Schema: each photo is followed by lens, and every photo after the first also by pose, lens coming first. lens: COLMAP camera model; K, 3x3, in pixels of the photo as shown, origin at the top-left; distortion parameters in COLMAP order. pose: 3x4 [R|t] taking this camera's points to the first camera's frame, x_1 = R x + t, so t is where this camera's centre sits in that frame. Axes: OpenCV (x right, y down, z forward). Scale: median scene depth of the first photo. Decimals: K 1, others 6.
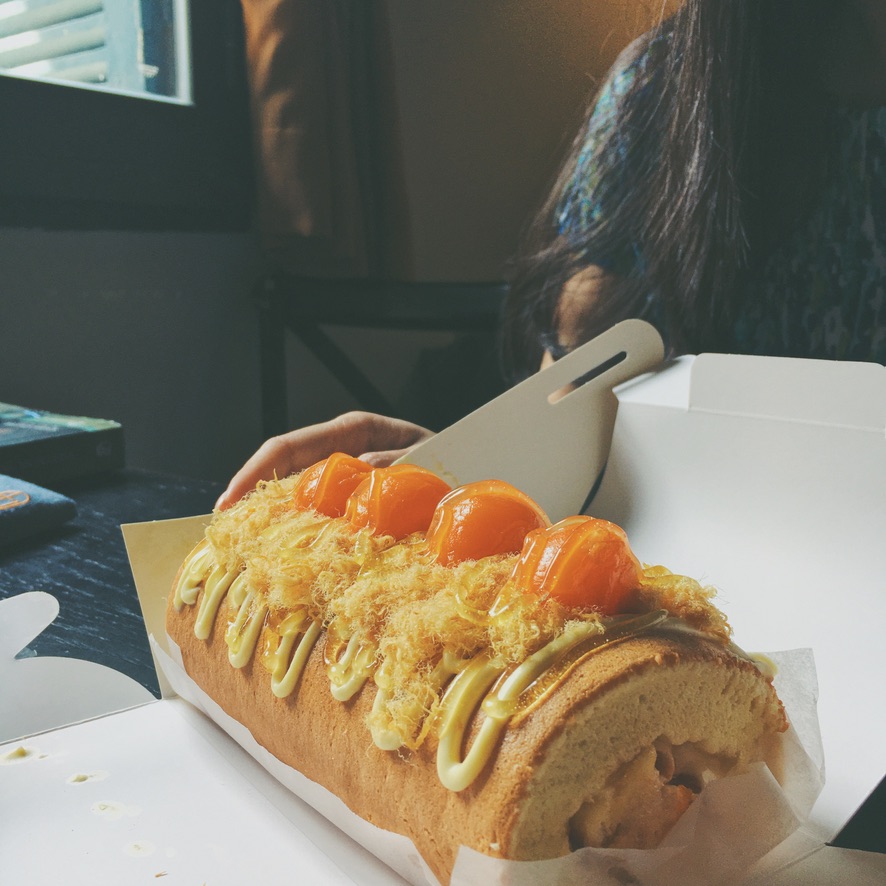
lens RADIAL K [[1023.3, 0, 443.0], [0, 1023.3, 443.0], [0, 0, 1]] dist [-0.017733, -0.022069]
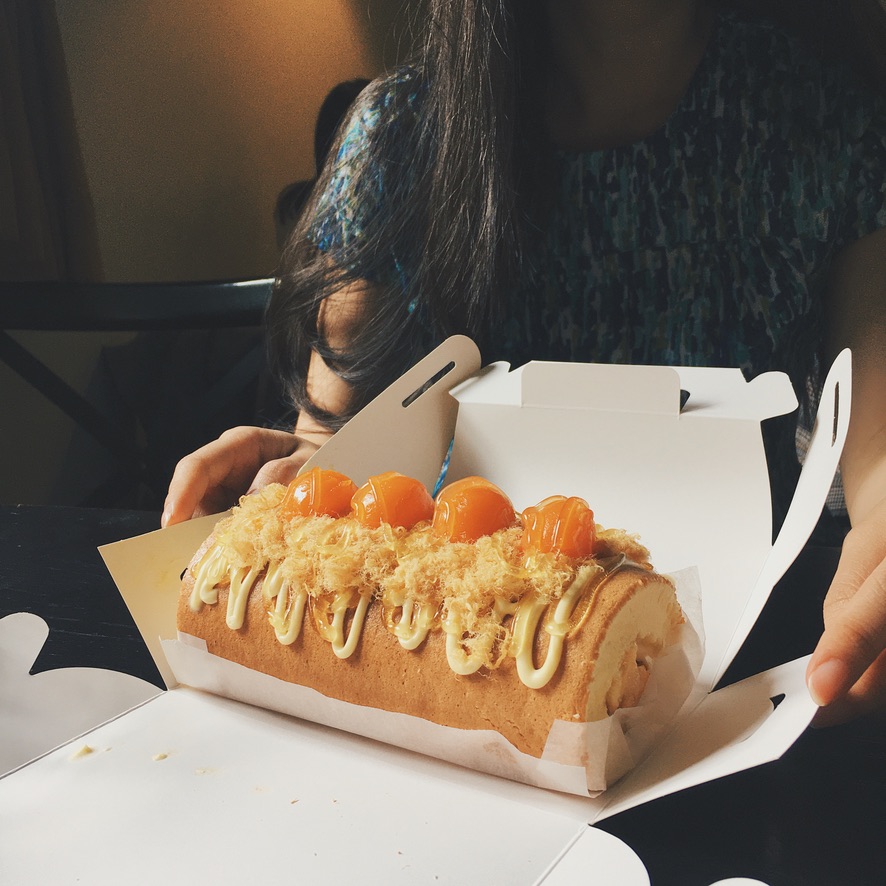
lens RADIAL K [[1023.3, 0, 443.0], [0, 1023.3, 443.0], [0, 0, 1]] dist [-0.017733, -0.022069]
pose [[0.929665, -0.089775, 0.357300, -0.481764], [0.081090, 0.995934, 0.039247, -0.067027], [-0.359371, -0.007513, 0.933165, -0.266288]]
